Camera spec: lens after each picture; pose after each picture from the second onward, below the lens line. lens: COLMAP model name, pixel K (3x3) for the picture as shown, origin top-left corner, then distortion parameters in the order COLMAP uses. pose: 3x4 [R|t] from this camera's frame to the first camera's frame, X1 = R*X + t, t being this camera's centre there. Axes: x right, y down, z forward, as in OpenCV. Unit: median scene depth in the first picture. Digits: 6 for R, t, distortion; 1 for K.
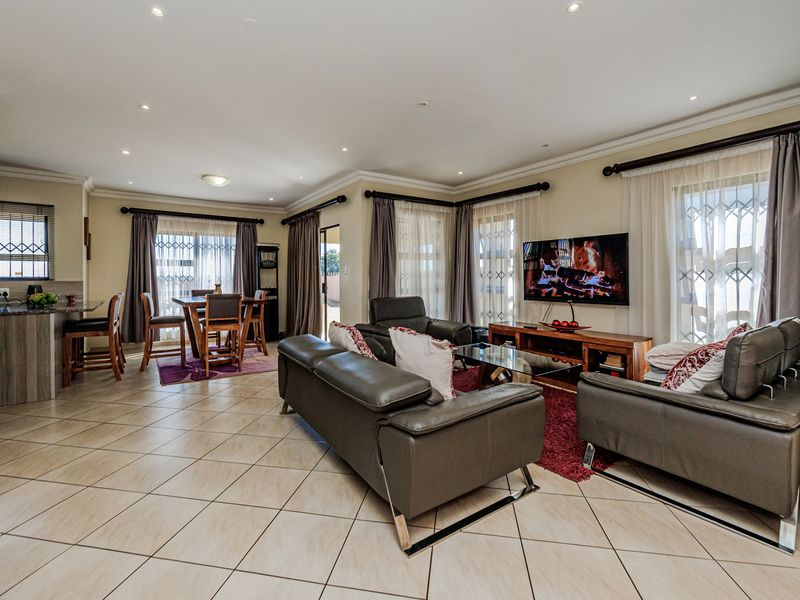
lens RADIAL K [[371.1, 0, 394.7], [0, 371.1, 282.5], [0, 0, 1]] dist [-0.003990, 0.000092]
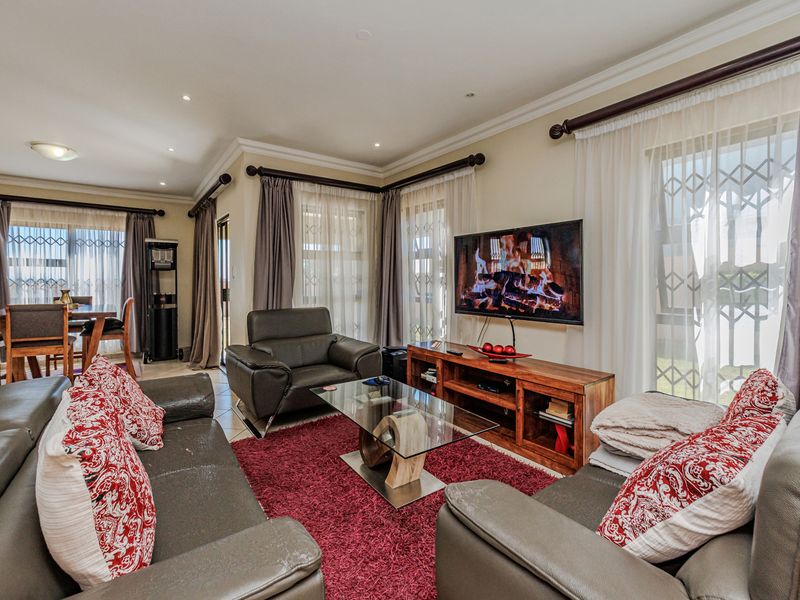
lens RADIAL K [[371.1, 0, 398.4], [0, 371.1, 286.2], [0, 0, 1]] dist [-0.003990, 0.000092]
pose [[0.999259, 0.003326, 0.038349, 0.197331], [-0.003310, 0.999994, -0.000501, -0.006459], [-0.038351, 0.000374, 0.999264, 0.244727]]
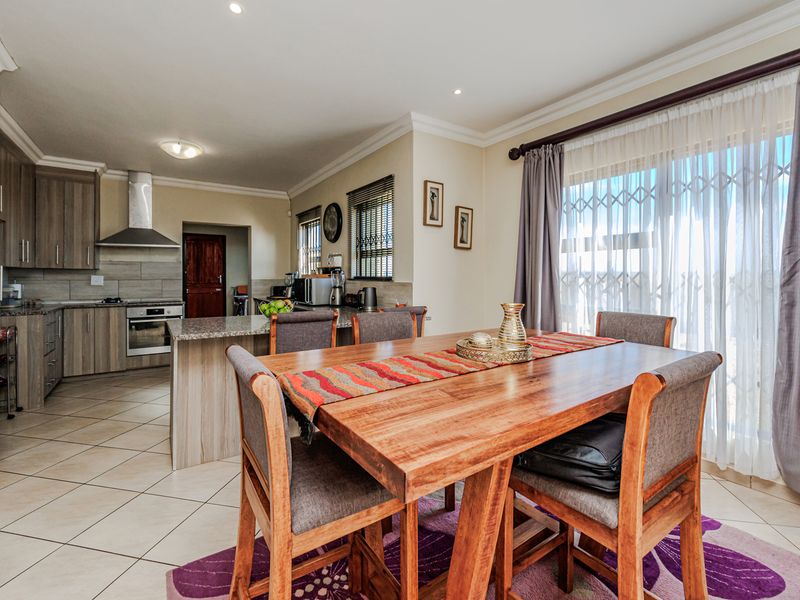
lens RADIAL K [[371.1, 0, 392.0], [0, 371.1, 274.0], [0, 0, 1]] dist [-0.003990, 0.000092]
pose [[-0.006175, 0.005395, -0.999966, -0.226480], [-0.007412, 0.999958, 0.005441, -0.024373], [0.999953, 0.007445, -0.006135, 1.029111]]
